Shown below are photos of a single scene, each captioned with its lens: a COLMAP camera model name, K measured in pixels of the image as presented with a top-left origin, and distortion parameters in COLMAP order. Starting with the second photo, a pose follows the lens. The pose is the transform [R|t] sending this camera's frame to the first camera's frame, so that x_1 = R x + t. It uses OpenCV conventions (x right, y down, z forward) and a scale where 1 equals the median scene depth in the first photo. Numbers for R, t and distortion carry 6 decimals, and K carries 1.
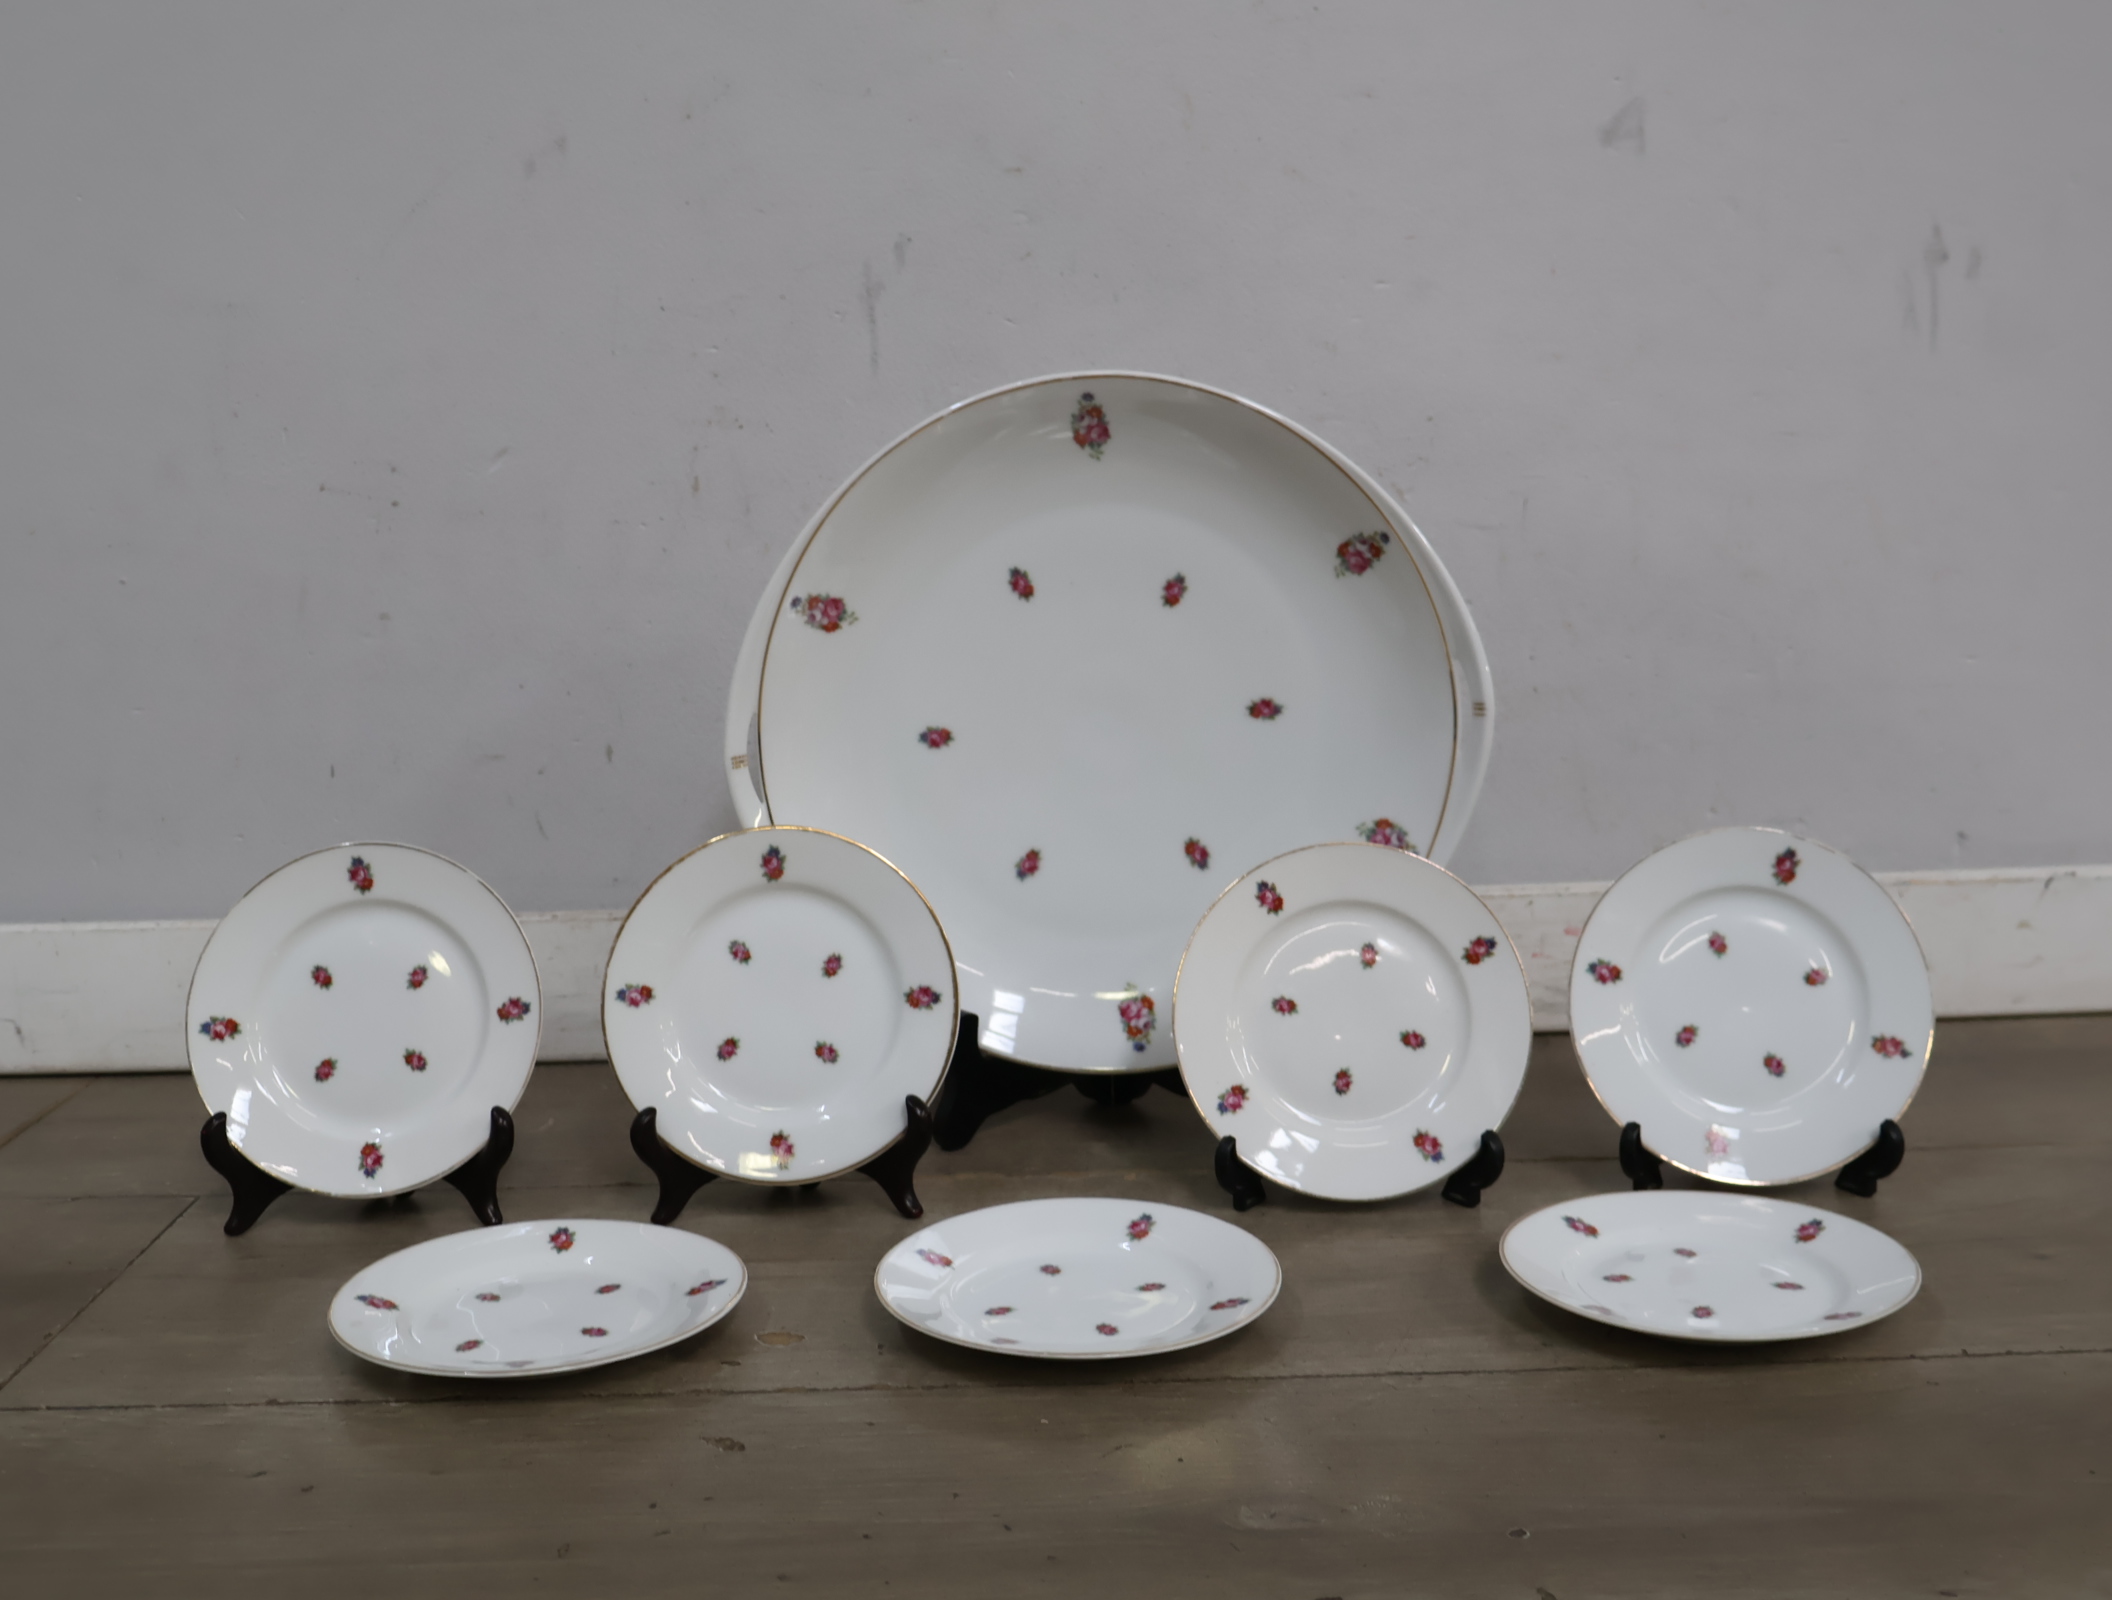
lens RADIAL K [[2353.6, 0, 1049.4], [0, 2353.6, 806.0], [0, 0, 1]] dist [0.007223, 0.000000]
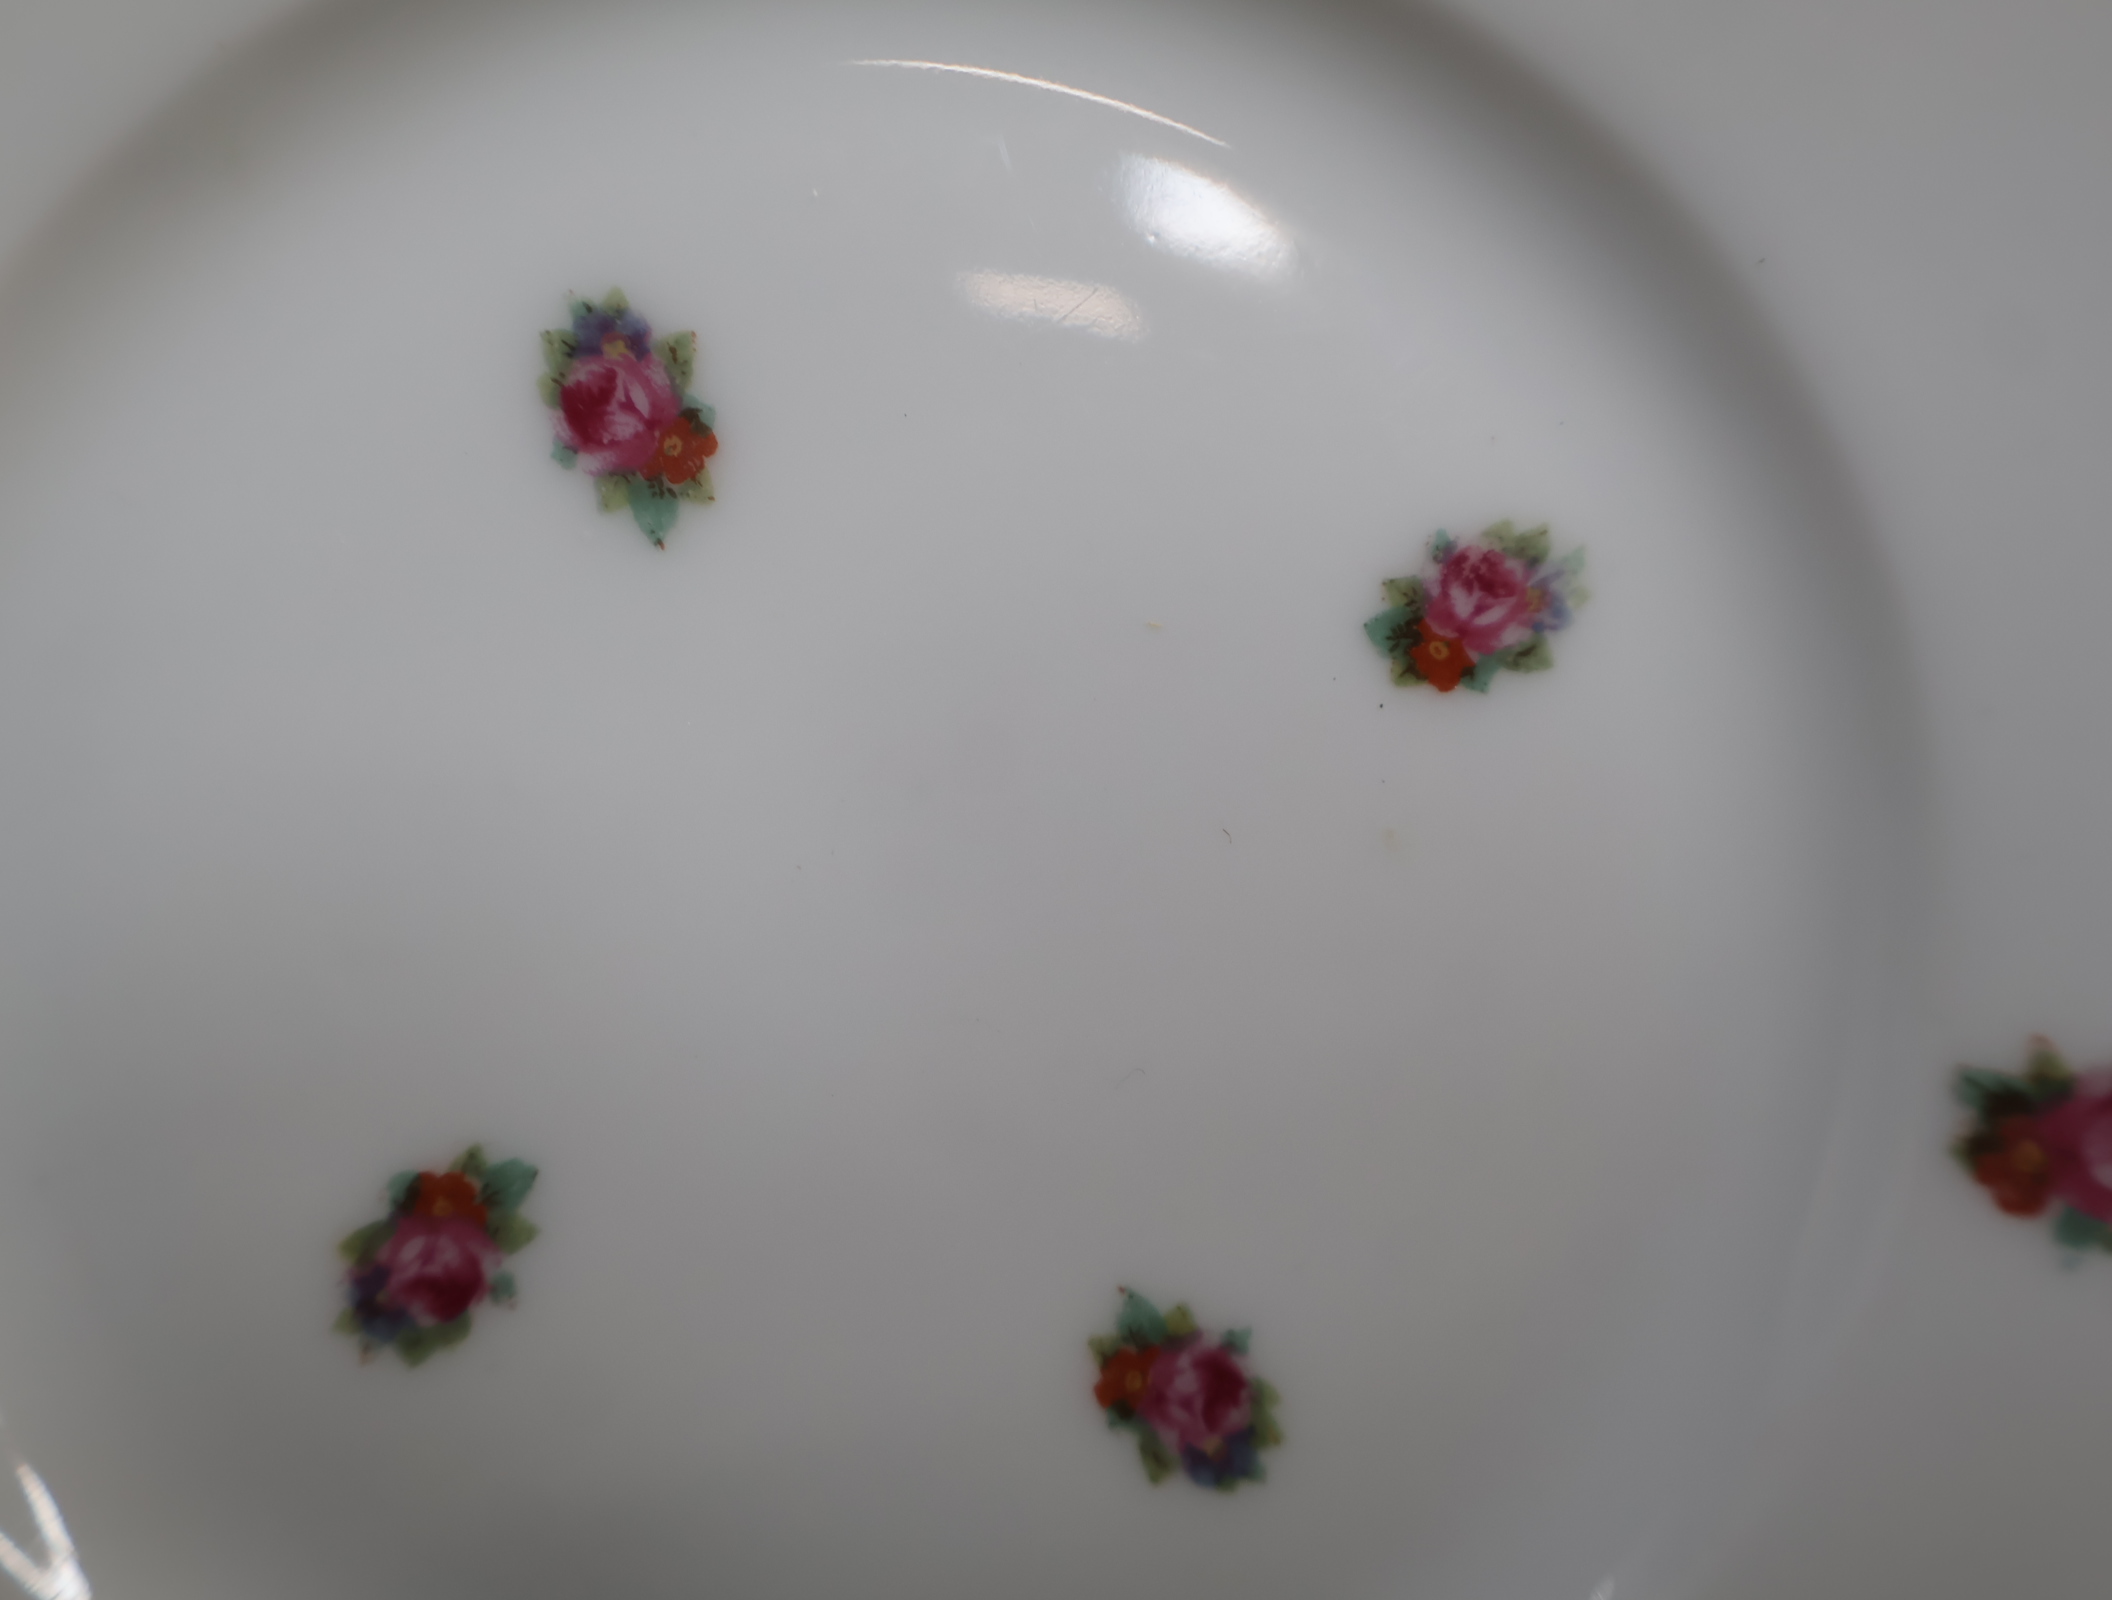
lens RADIAL K [[2353.6, 0, 1066.0], [0, 2353.6, 811.7], [0, 0, 1]] dist [0.007223, 0.000000]
pose [[0.976515, -0.135061, 0.167859, 0.283075], [0.090145, 0.963769, 0.251042, 0.050652], [-0.195684, -0.230015, 0.953311, 0.885755]]
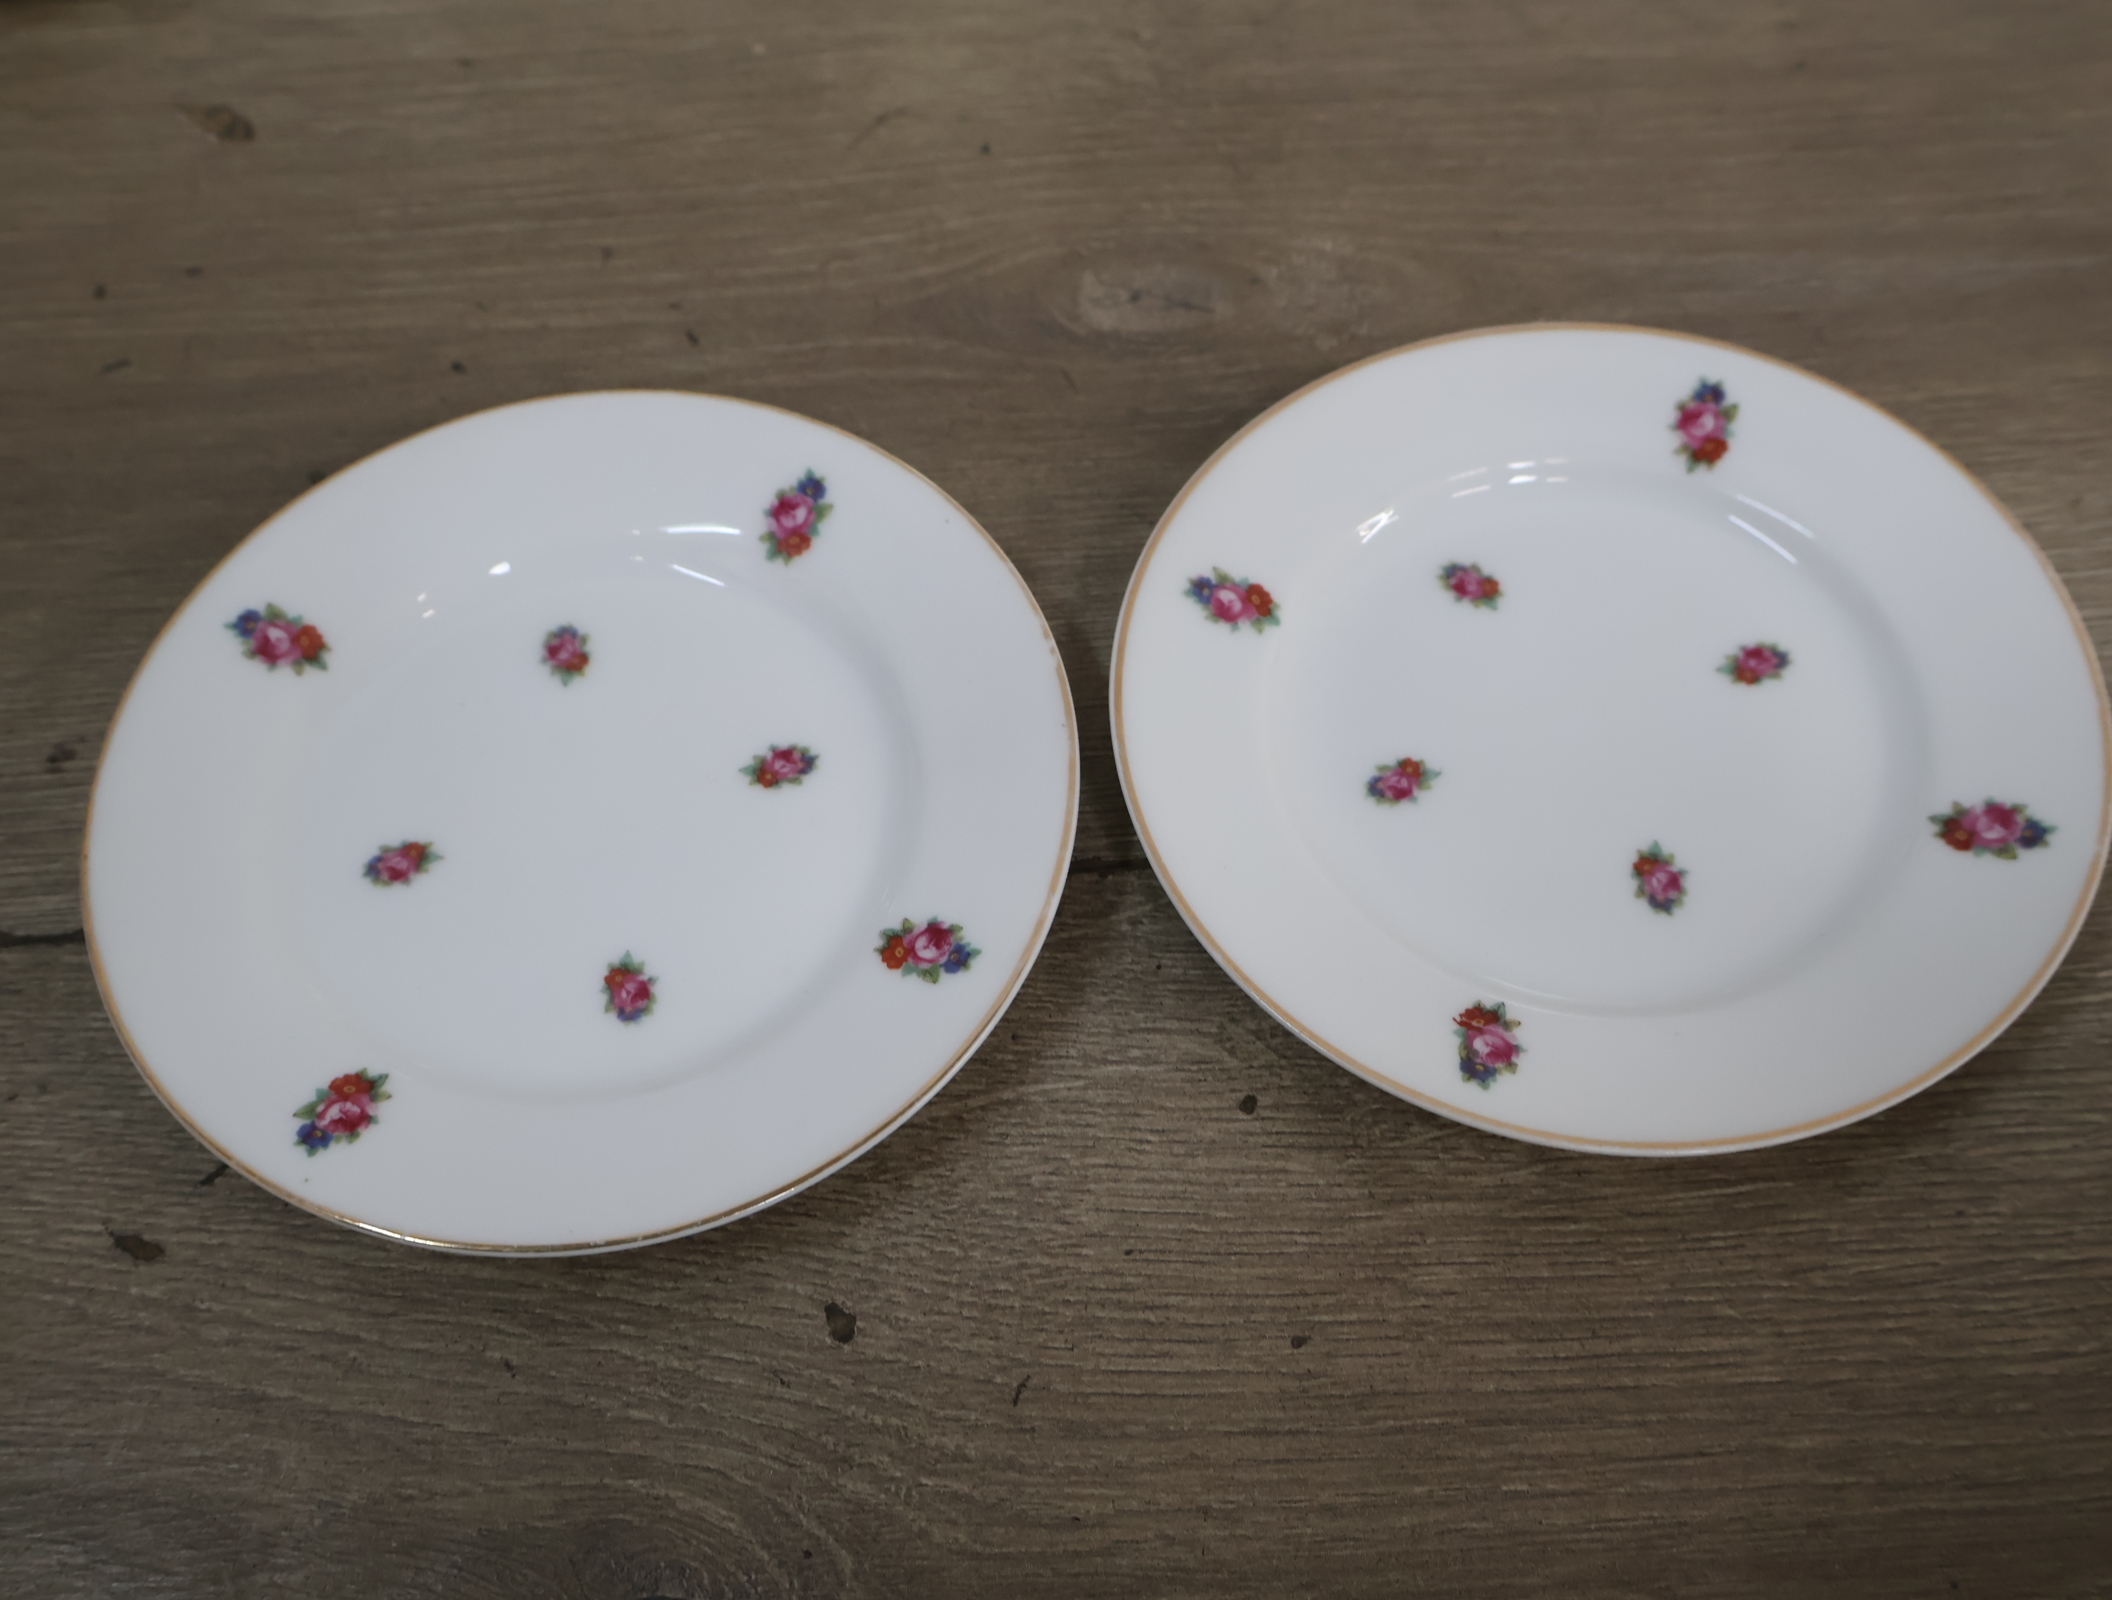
lens RADIAL K [[2353.6, 0, 1050.0], [0, 2353.6, 804.7], [0, 0, 1]] dist [0.007223, 0.000000]
pose [[0.998723, -0.047737, 0.016536, 0.040965], [0.018636, 0.652347, 0.757691, -0.048477], [-0.046957, -0.756415, 0.652404, 0.368585]]
